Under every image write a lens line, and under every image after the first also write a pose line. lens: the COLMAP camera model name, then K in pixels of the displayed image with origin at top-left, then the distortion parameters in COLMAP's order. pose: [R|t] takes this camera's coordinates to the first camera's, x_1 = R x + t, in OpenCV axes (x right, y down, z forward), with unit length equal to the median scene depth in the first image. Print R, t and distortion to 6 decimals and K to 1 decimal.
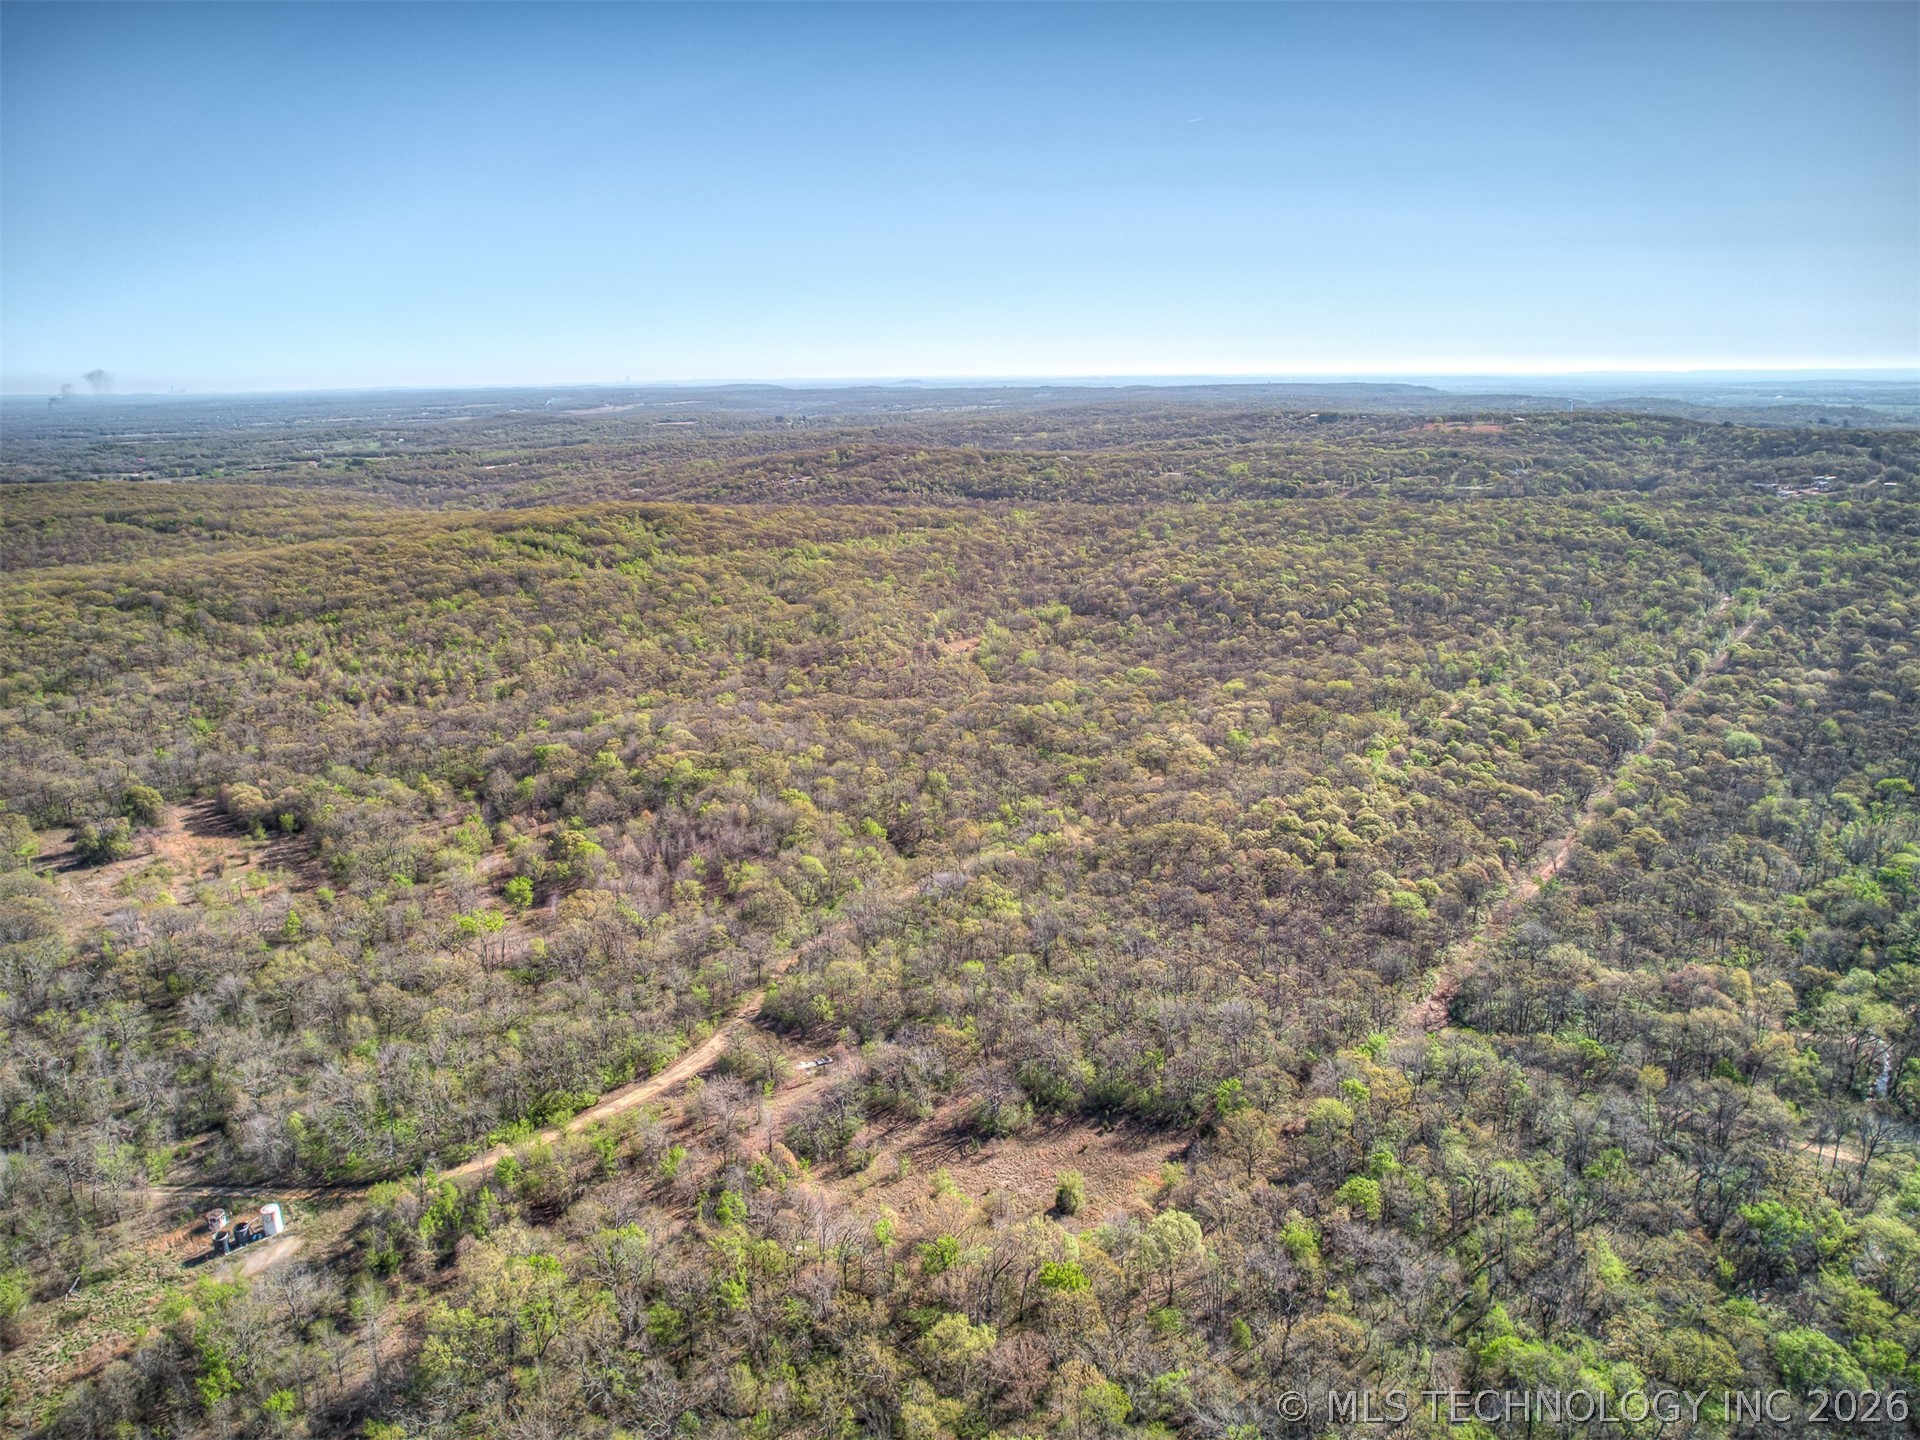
lens RADIAL K [[1369.8, 0, 966.0], [0, 1369.8, 710.4], [0, 0, 1]] dist [-0.081307, 0.068812]
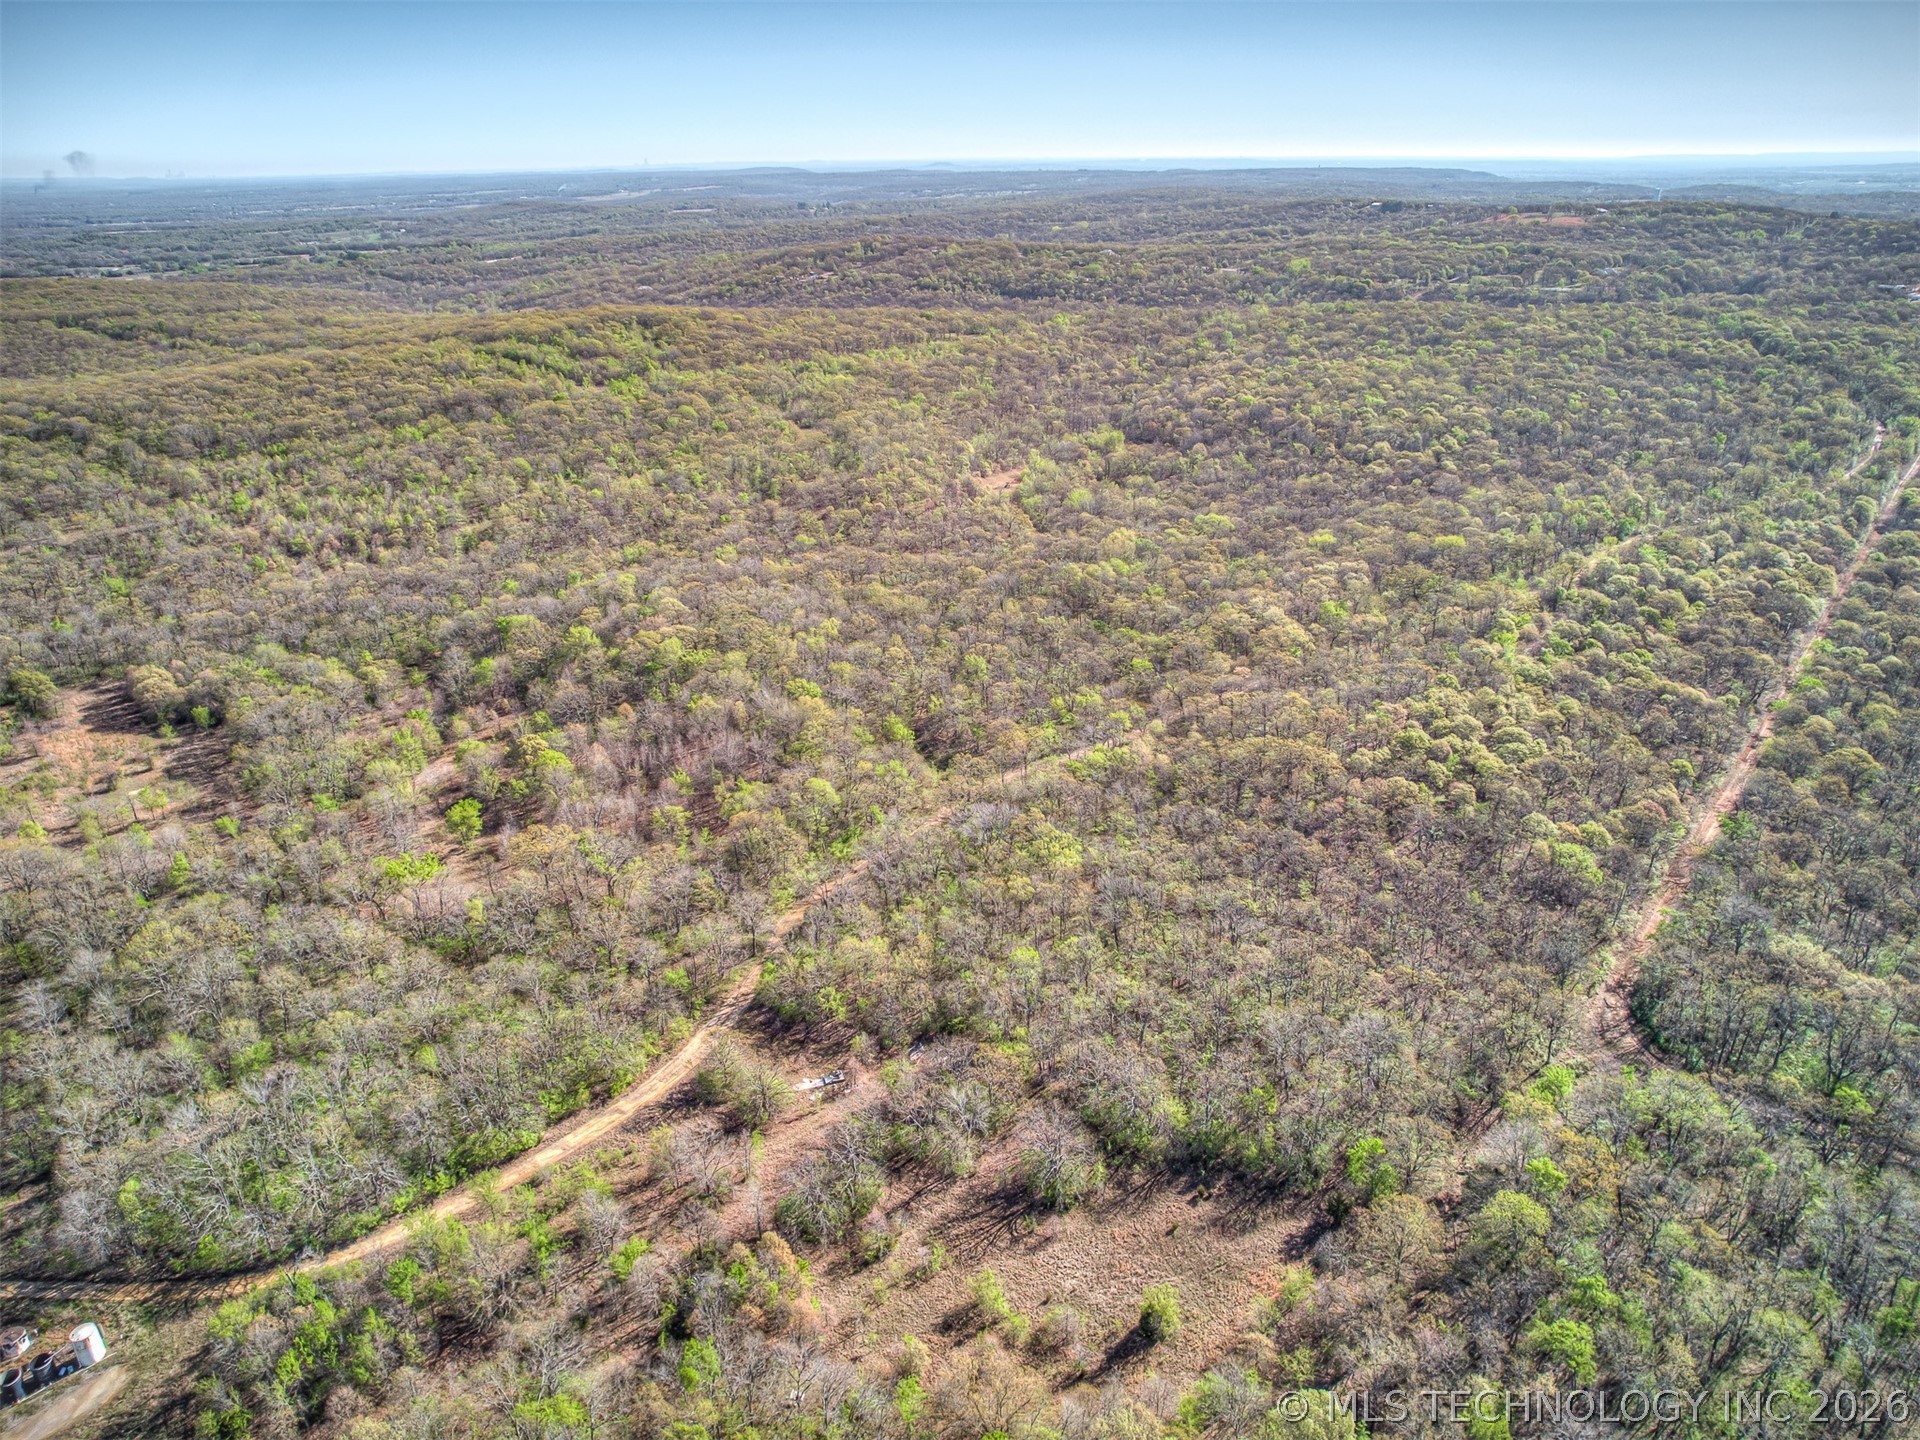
lens RADIAL K [[1369.8, 0, 989.0], [0, 1369.8, 708.0], [0, 0, 1]] dist [-0.081307, 0.068812]
pose [[0.999977, 0.002799, -0.006109, -0.006402], [-0.001888, 0.989528, 0.144329, -0.039015], [0.006449, -0.144314, 0.989511, 0.157031]]
